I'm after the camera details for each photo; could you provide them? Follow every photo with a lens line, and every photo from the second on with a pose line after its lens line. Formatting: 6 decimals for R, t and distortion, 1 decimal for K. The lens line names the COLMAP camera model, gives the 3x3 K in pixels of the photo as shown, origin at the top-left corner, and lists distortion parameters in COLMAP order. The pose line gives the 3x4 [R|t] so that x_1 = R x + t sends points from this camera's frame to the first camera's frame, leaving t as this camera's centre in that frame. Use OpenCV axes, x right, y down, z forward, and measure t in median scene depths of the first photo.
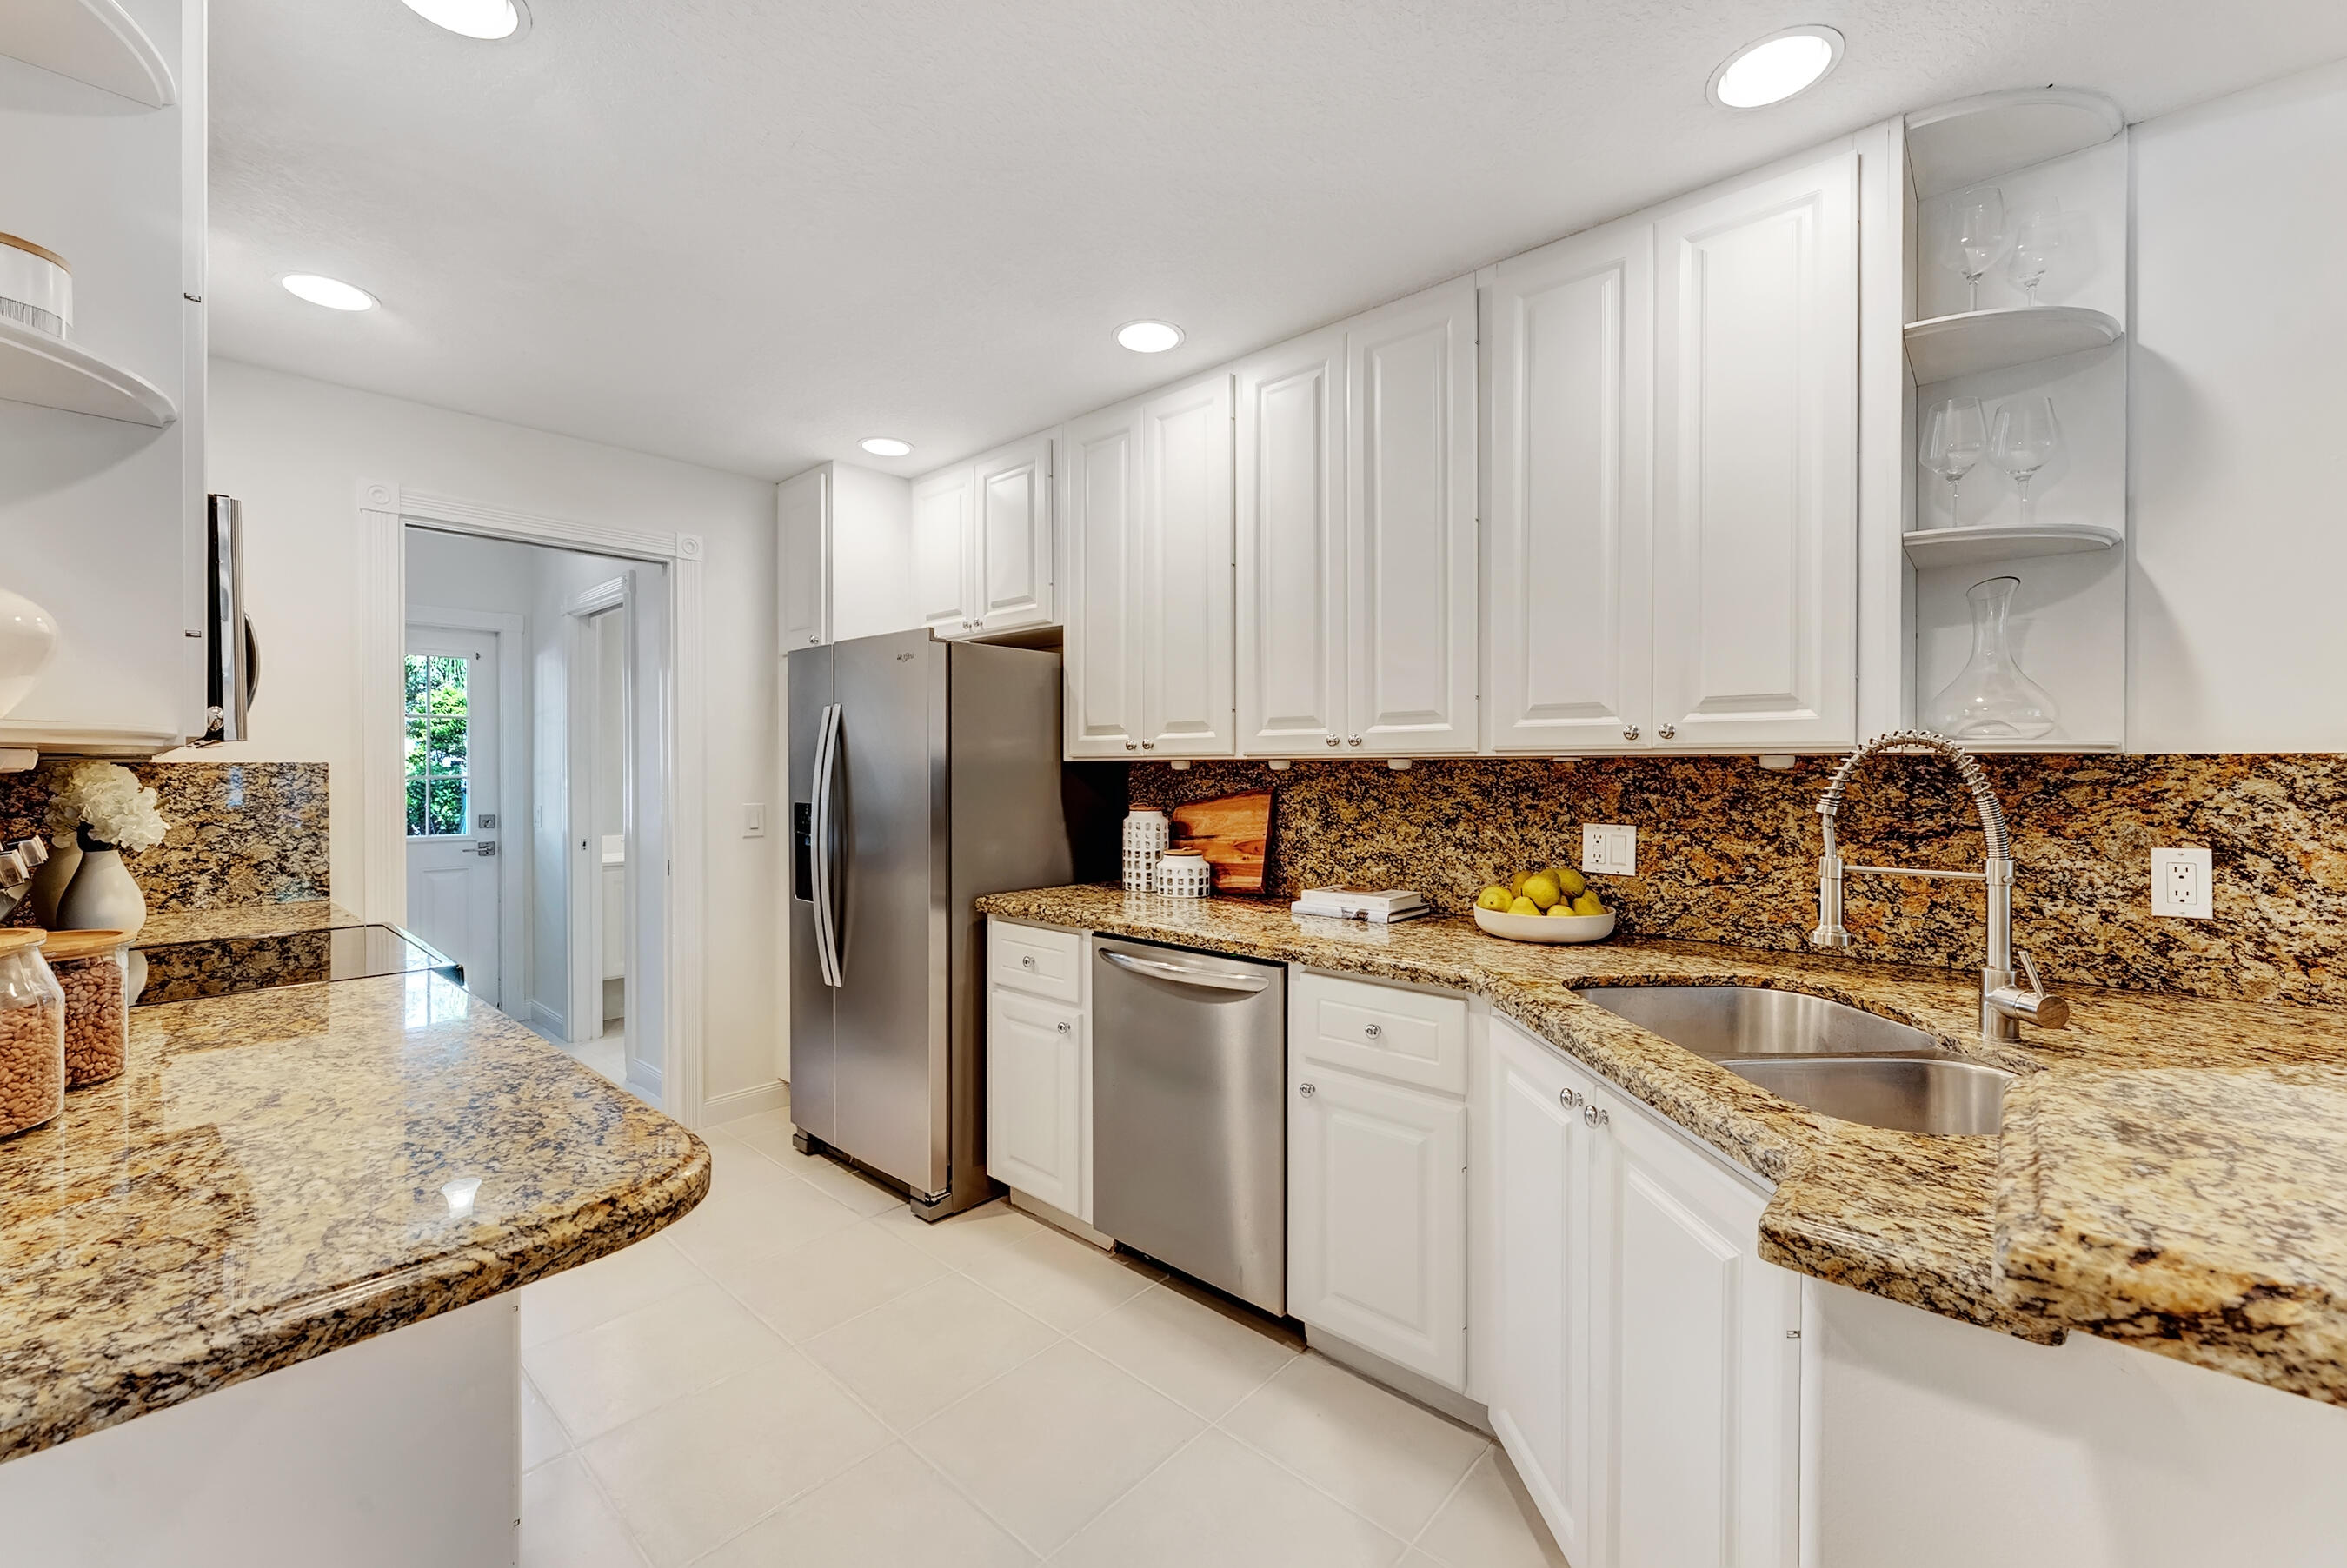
lens RADIAL K [[968.1, 0, 1193.9], [0, 968.1, 780.4], [0, 0, 1]] dist [-0.005238, 0.001765]
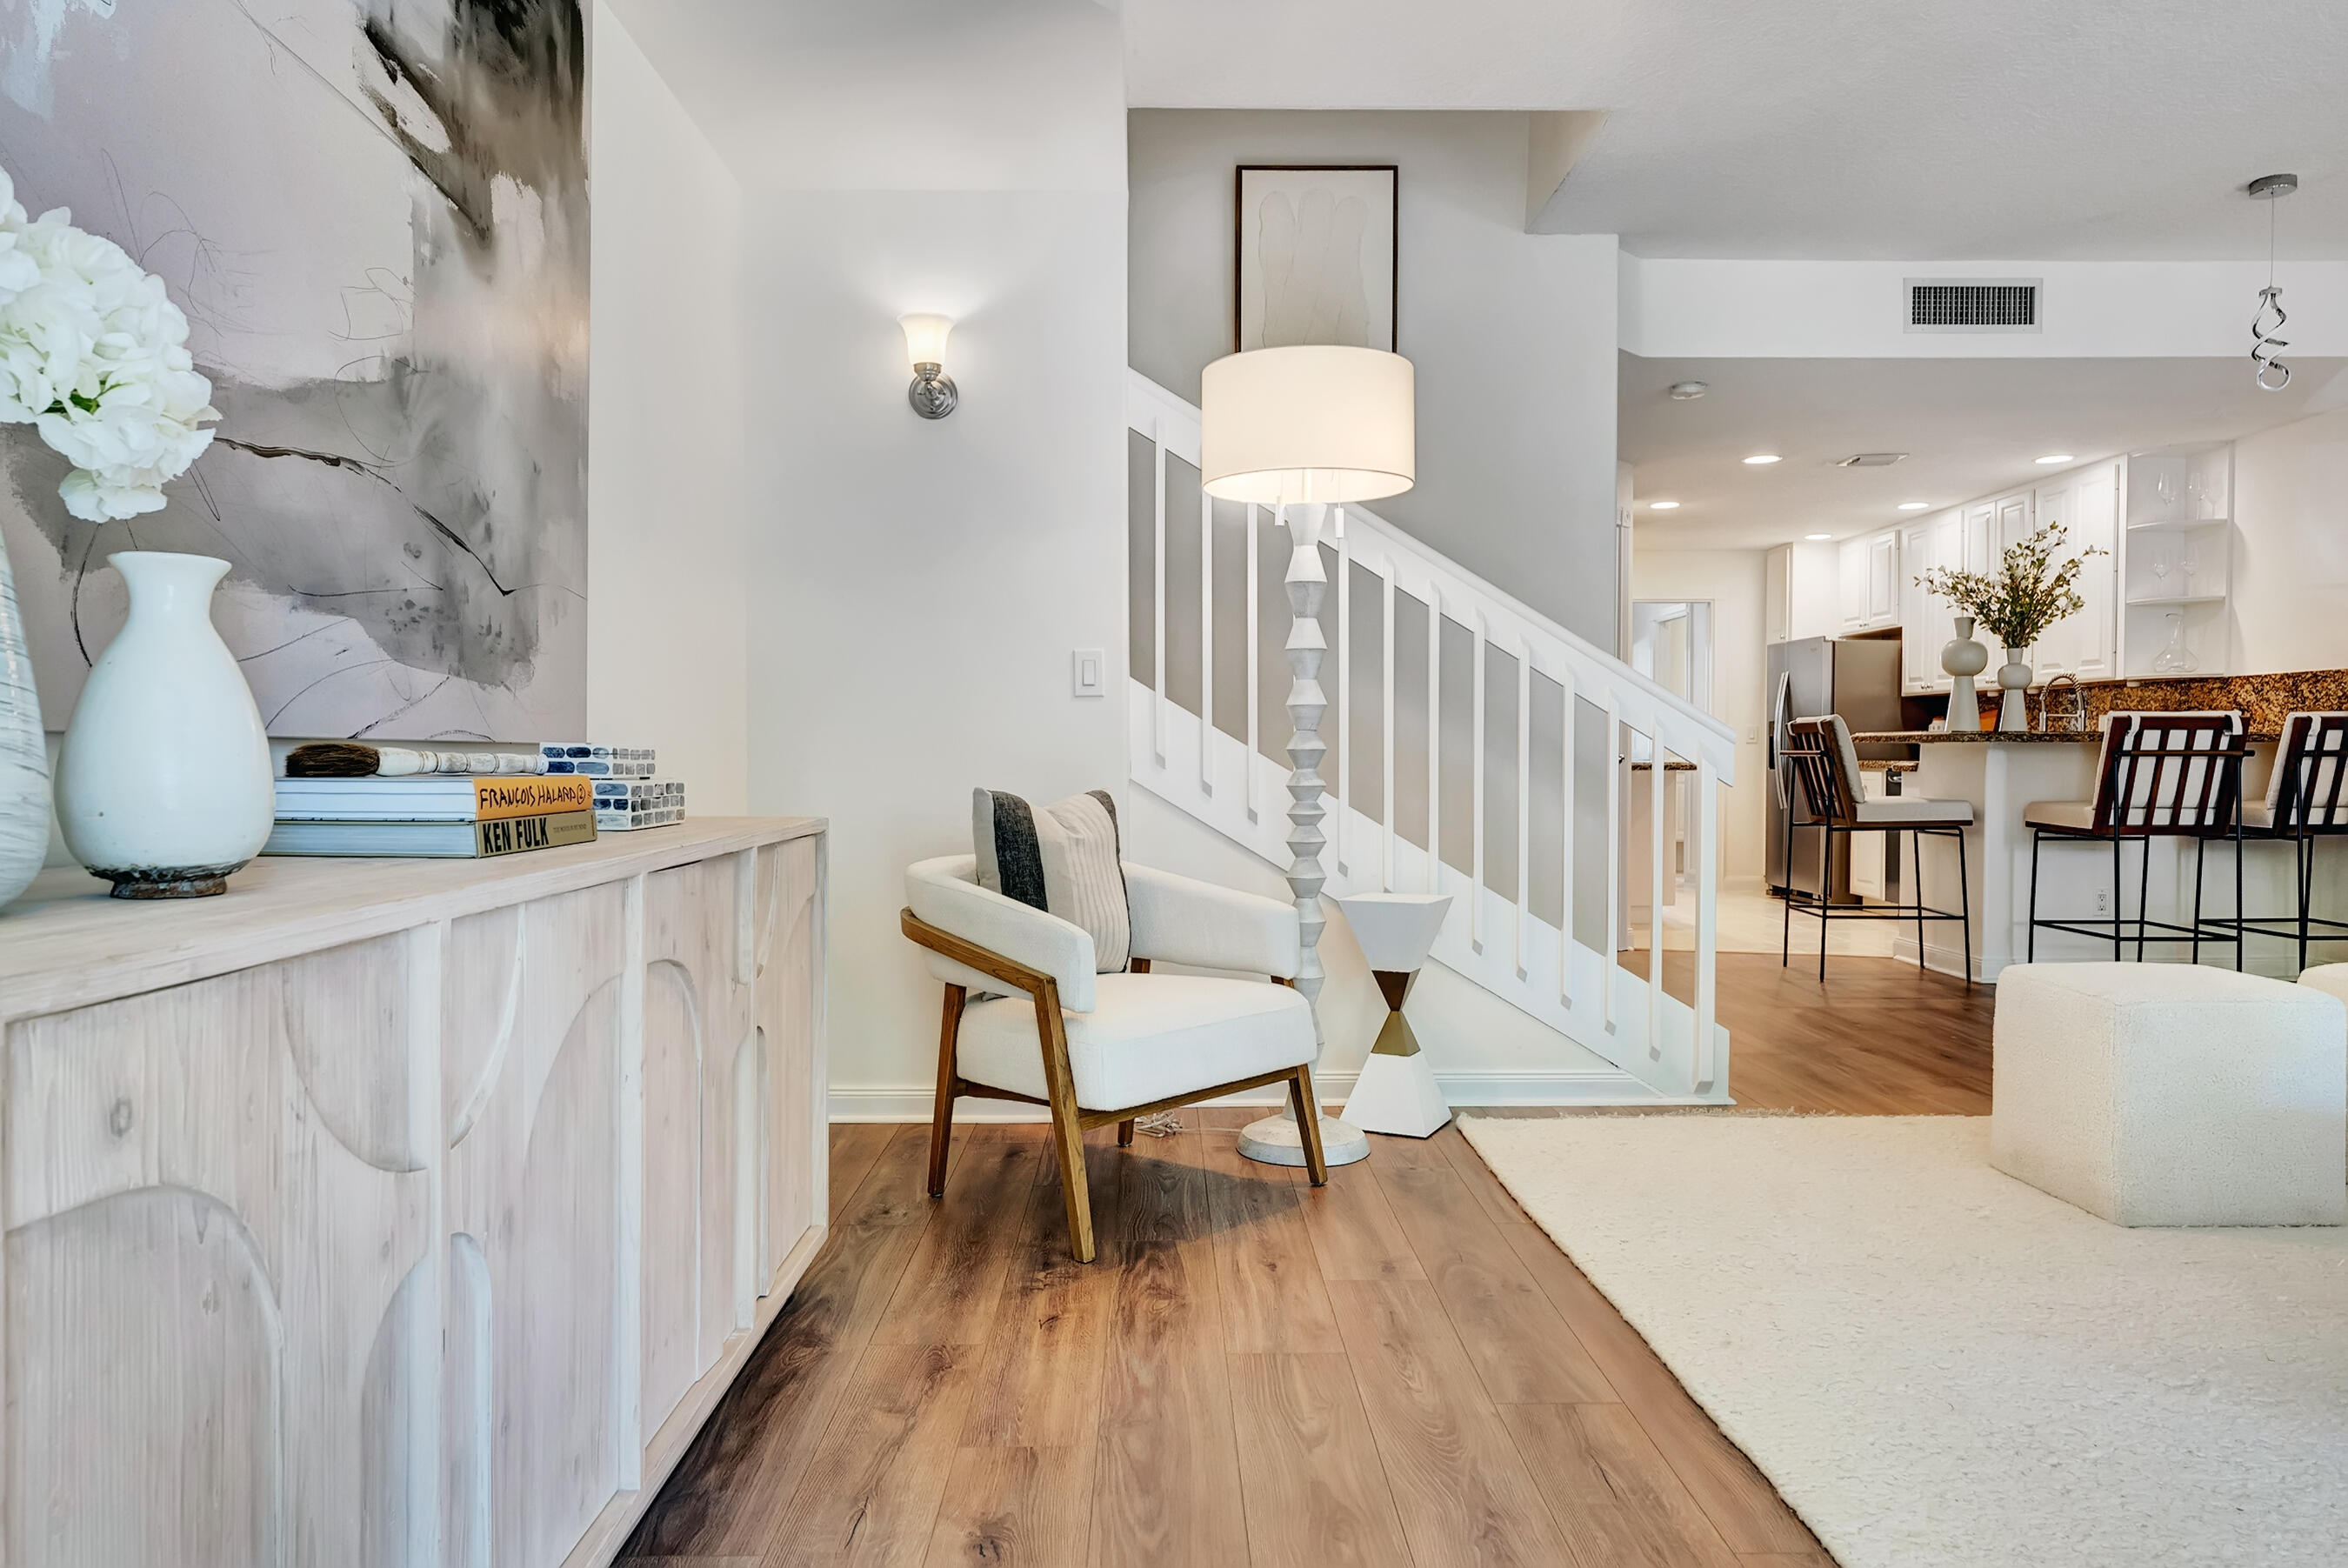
lens RADIAL K [[1516.9, 0, 1179.6], [0, 1516.9, 786.7], [0, 0, 1]] dist [0.001273, -0.002169]
pose [[0.680361, 0.017247, -0.732674, 1.420180], [-0.009371, 0.999846, 0.014835, 0.165396], [0.732817, -0.003228, 0.680418, -2.720179]]
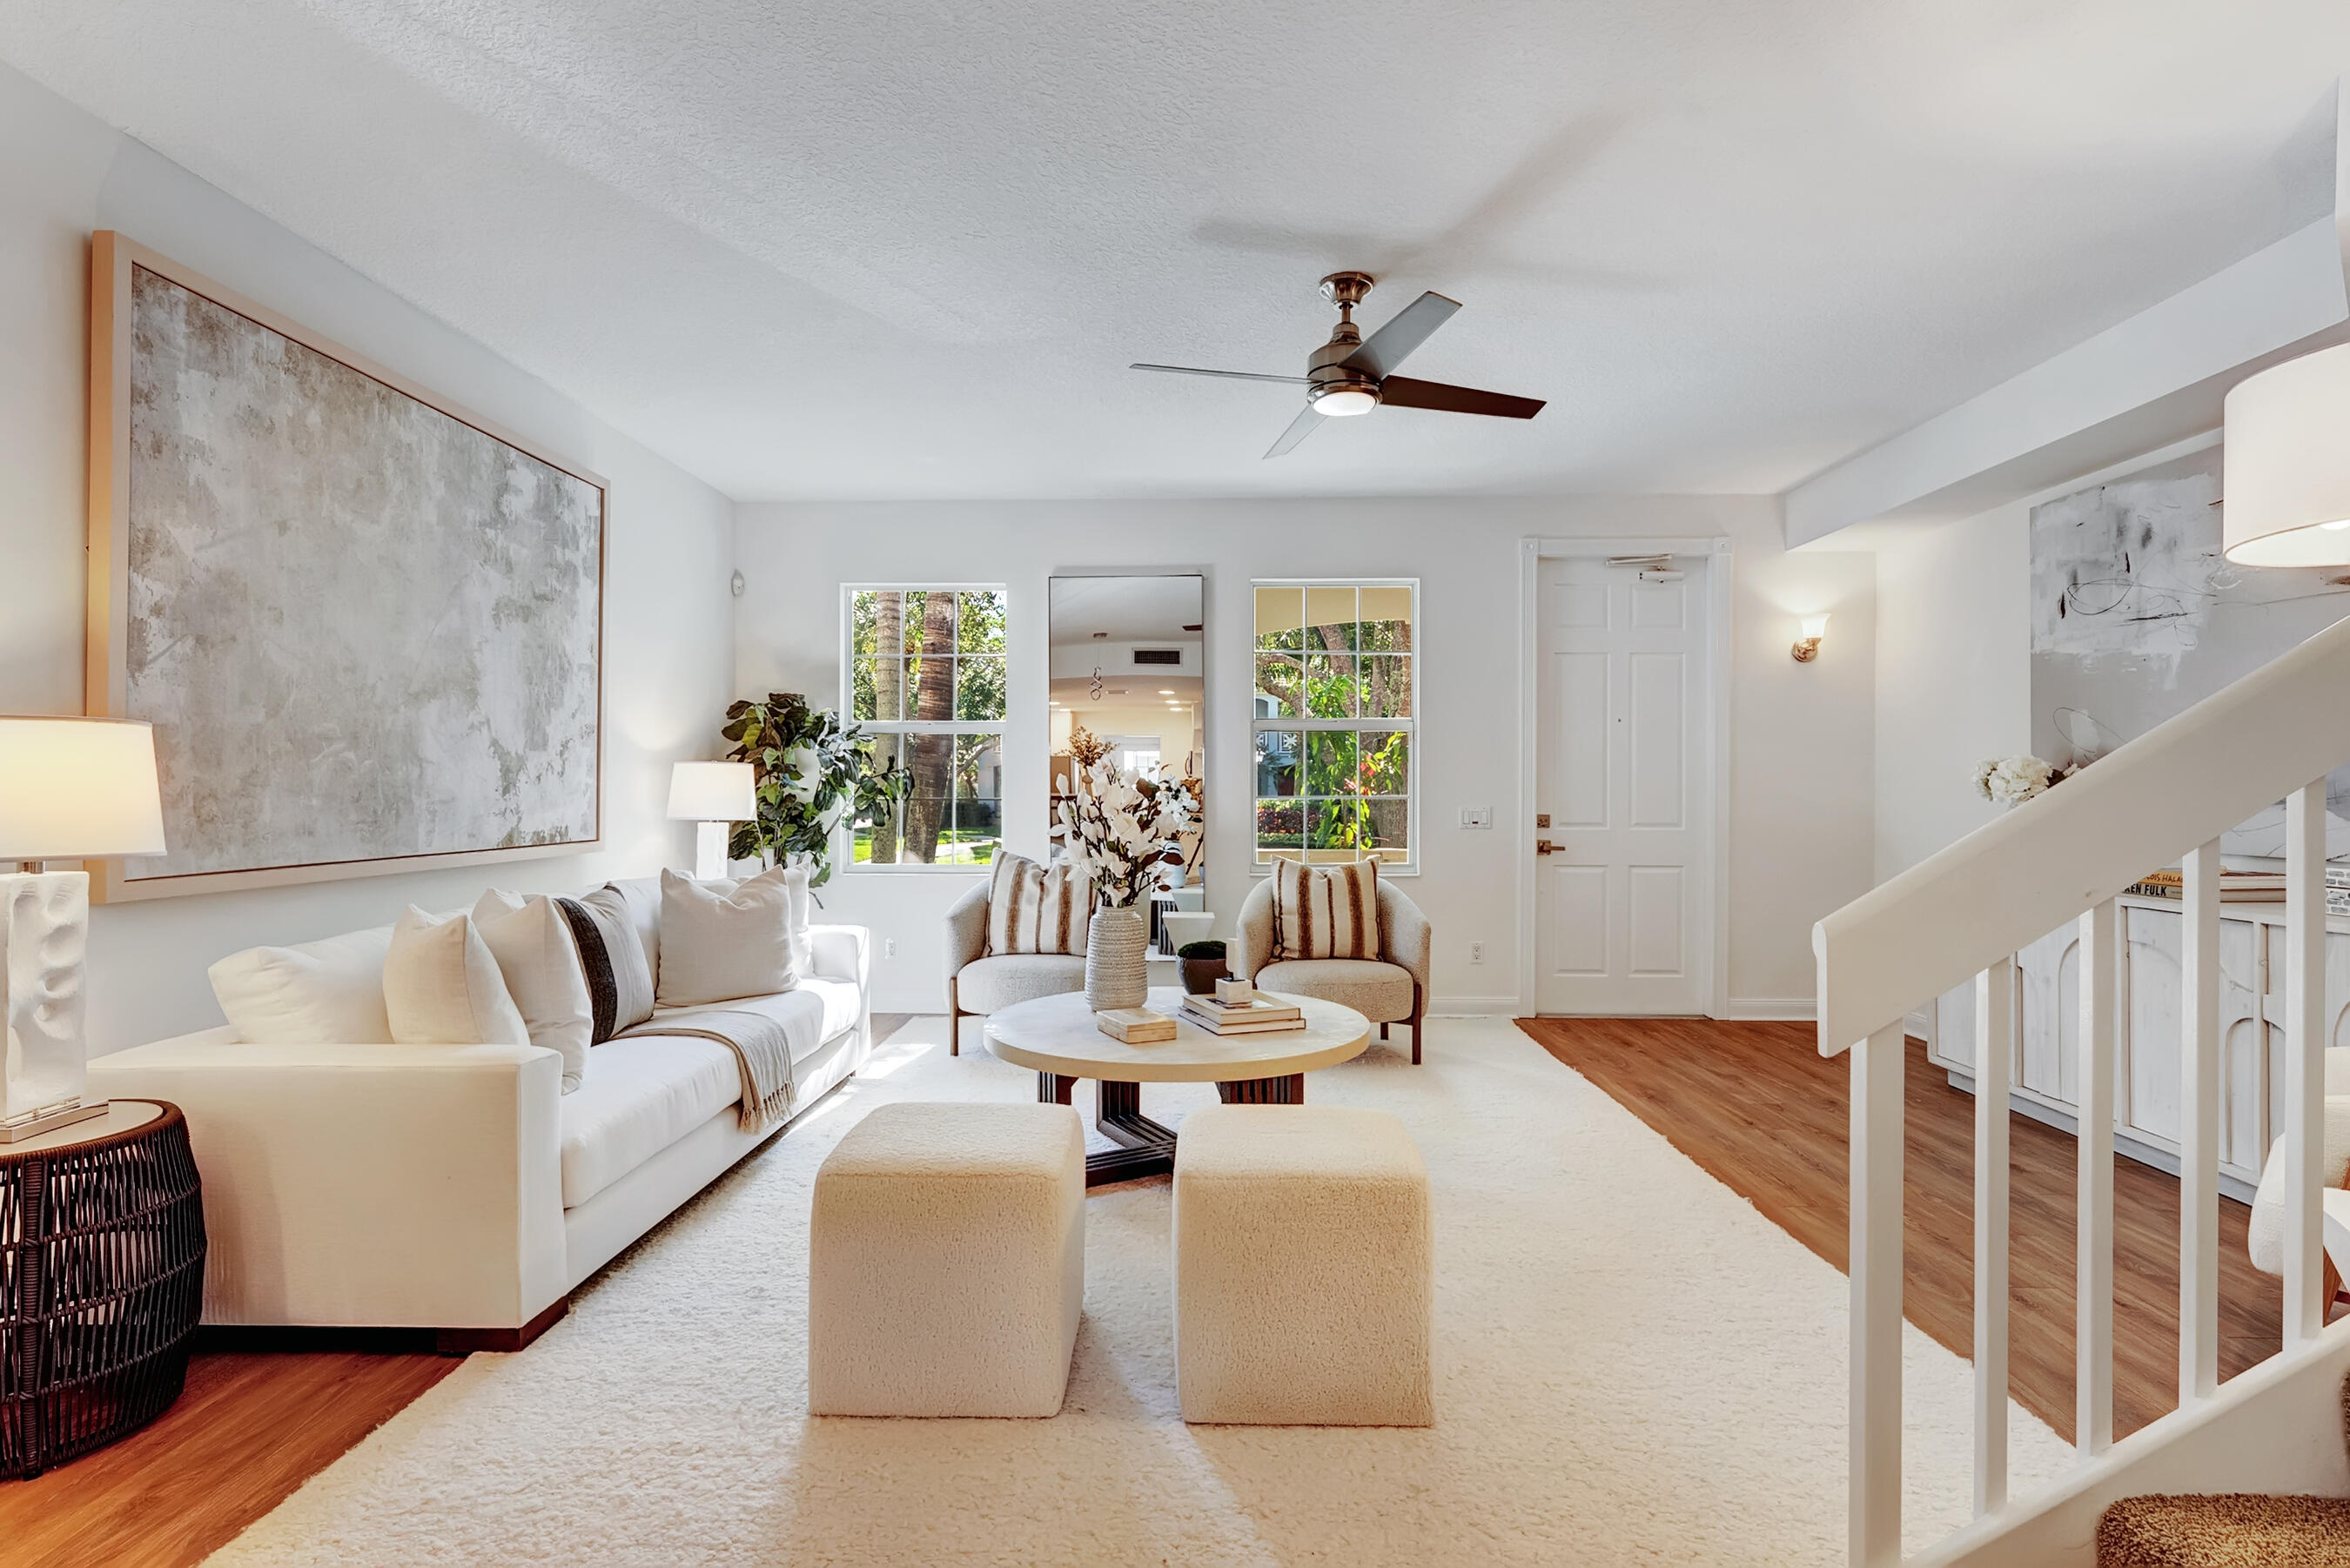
lens RADIAL K [[1103.9, 0, 1190.6], [0, 1103.9, 788.9], [0, 0, 1]] dist [-0.002980, -0.000418]
pose [[-0.638001, 0.001543, 0.770034, 0.337912], [0.005919, 0.999978, 0.002900, 0.043754], [-0.770013, 0.006408, -0.637996, -0.443766]]
